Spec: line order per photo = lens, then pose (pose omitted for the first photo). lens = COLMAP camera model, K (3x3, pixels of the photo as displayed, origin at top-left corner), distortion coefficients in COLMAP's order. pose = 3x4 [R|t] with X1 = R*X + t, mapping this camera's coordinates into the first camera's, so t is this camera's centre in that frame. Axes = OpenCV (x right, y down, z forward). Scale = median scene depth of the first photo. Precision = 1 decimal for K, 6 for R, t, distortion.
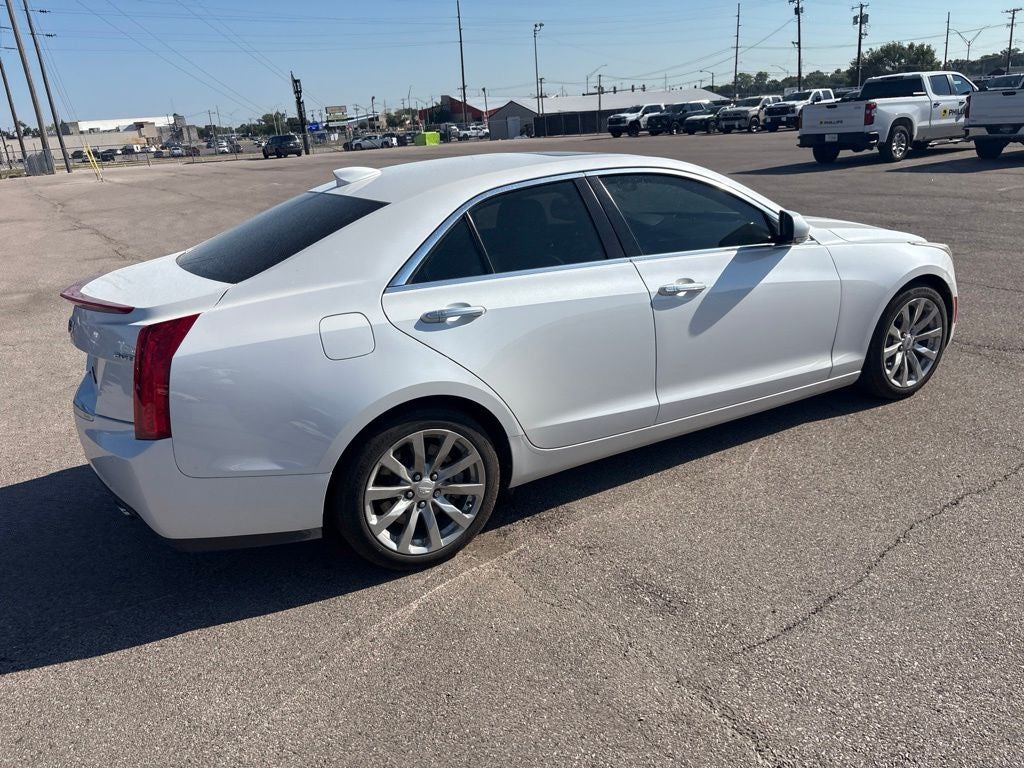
lens RADIAL K [[780.4, 0, 505.9], [0, 780.4, 377.7], [0, 0, 1]] dist [0.039648, -0.036049]
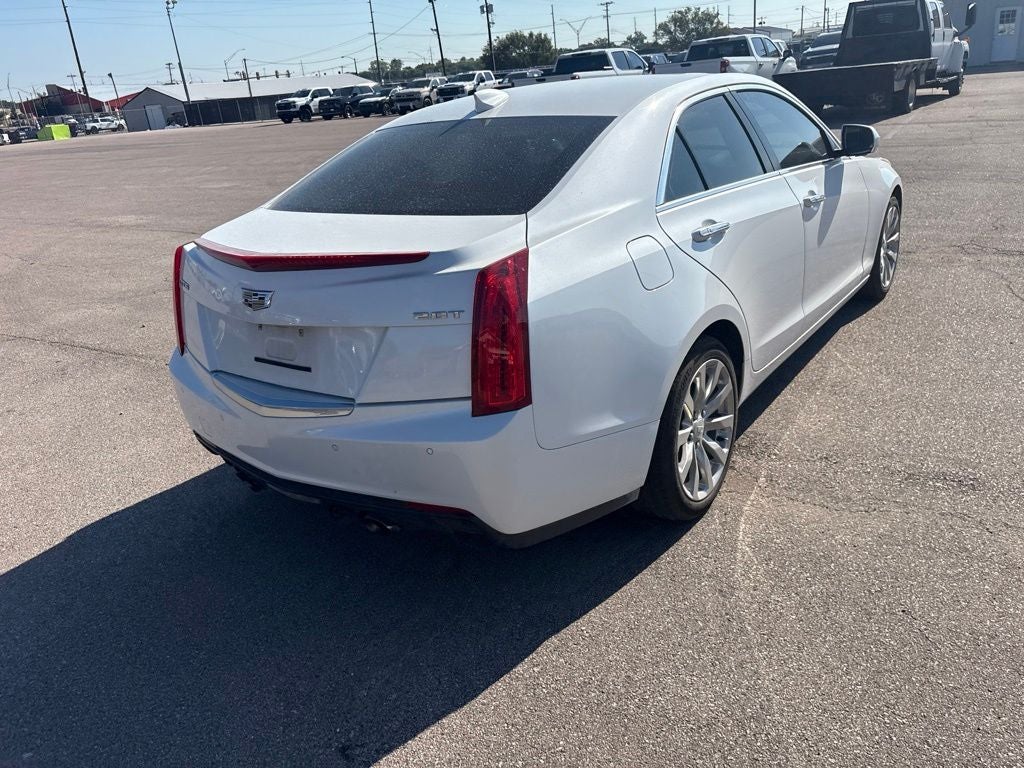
lens RADIAL K [[780.4, 0, 508.4], [0, 780.4, 378.2], [0, 0, 1]] dist [0.039648, -0.036049]
pose [[0.908989, -0.159403, 0.385137, -0.477895], [0.153887, 0.987048, 0.045326, 0.006980], [-0.387374, 0.018067, 0.921746, 0.176633]]
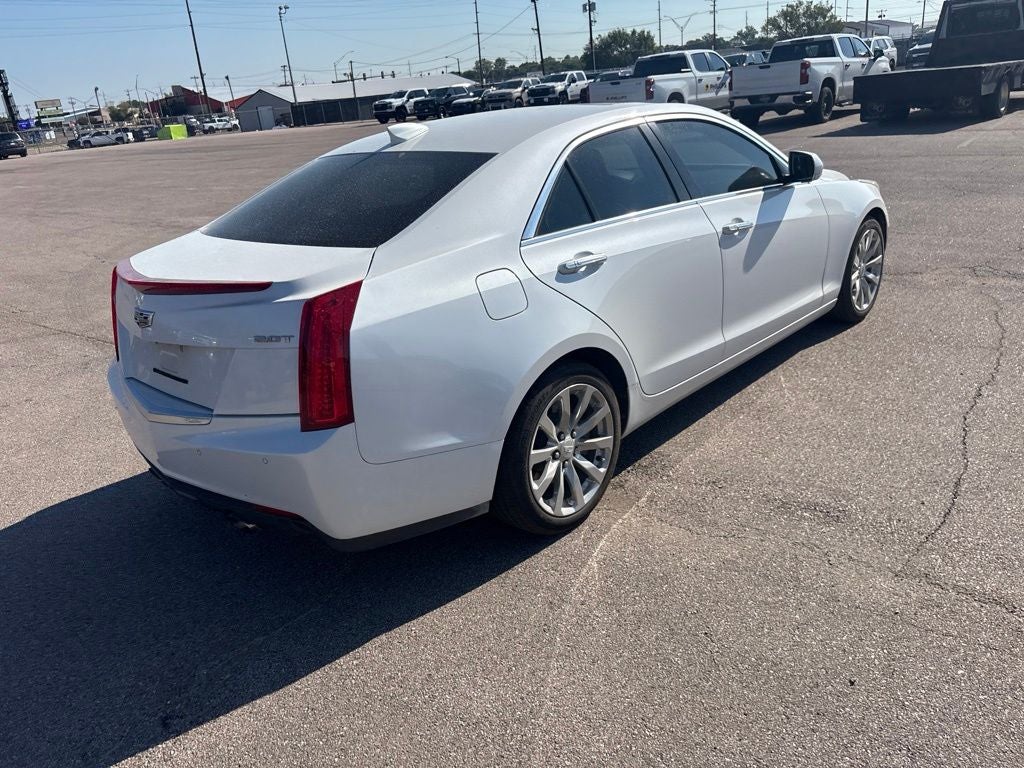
lens RADIAL K [[780.4, 0, 510.5], [0, 780.4, 383.7], [0, 0, 1]] dist [0.039648, -0.036049]
pose [[0.952673, -0.126478, 0.276437, -0.314793], [0.120762, 0.991966, 0.037677, 0.013679], [-0.278981, -0.002511, 0.960293, 0.067196]]
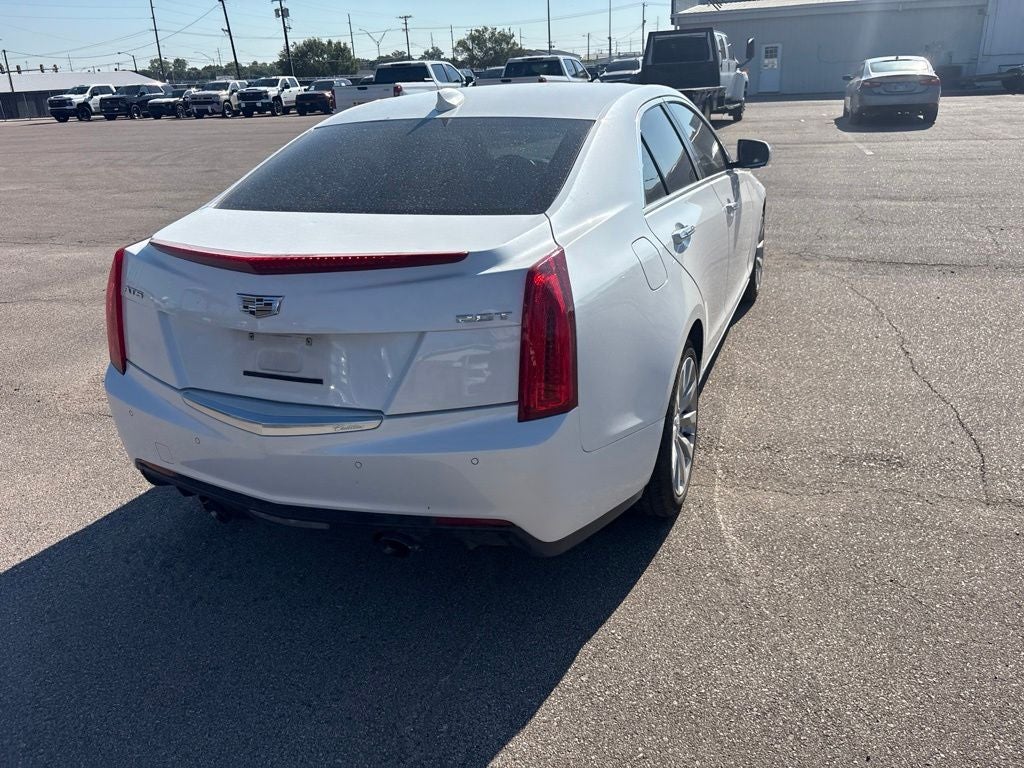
lens RADIAL K [[780.4, 0, 510.3], [0, 780.4, 376.2], [0, 0, 1]] dist [0.039648, -0.036049]
pose [[0.782794, -0.186923, 0.593543, -0.594934], [0.181378, 0.980939, 0.069715, -0.012172], [-0.595261, 0.053083, 0.801777, 0.264007]]
